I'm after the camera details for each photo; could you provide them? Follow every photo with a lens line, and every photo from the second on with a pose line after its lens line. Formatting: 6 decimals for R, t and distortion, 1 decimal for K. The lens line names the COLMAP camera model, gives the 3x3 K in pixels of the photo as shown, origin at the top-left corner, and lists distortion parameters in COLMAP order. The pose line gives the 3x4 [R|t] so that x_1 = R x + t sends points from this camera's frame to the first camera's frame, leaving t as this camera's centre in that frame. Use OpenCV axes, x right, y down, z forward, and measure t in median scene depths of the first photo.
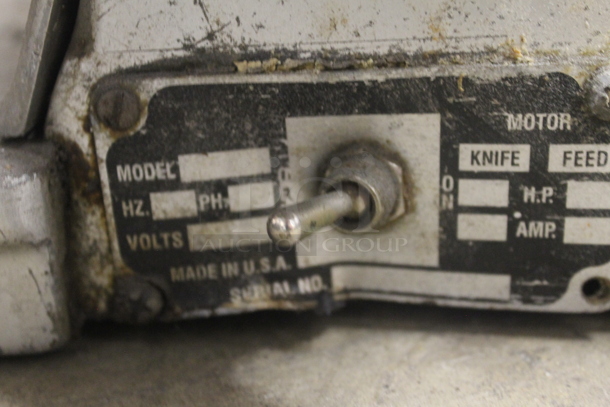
lens RADIAL K [[625.9, 0, 305.0], [0, 625.9, 203.5], [0, 0, 1]] dist [-0.005008, -0.003906]
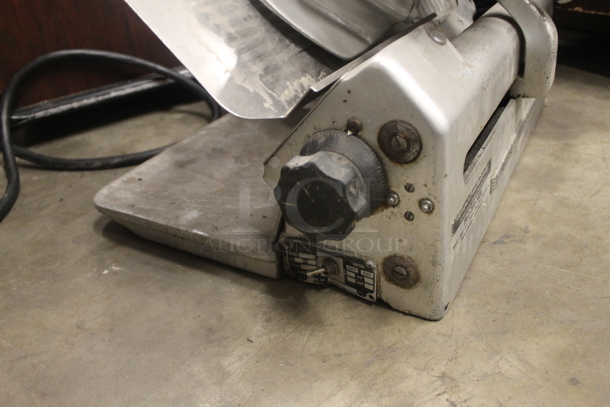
lens RADIAL K [[528.9, 0, 305.0], [0, 528.9, 203.5], [0, 0, 1]] dist [-0.175370, 0.155255]
pose [[0.875752, 0.197578, -0.440479, 1.686943], [-0.082423, 0.960212, 0.266833, -1.635168], [0.475673, -0.197374, 0.857192, -2.652924]]
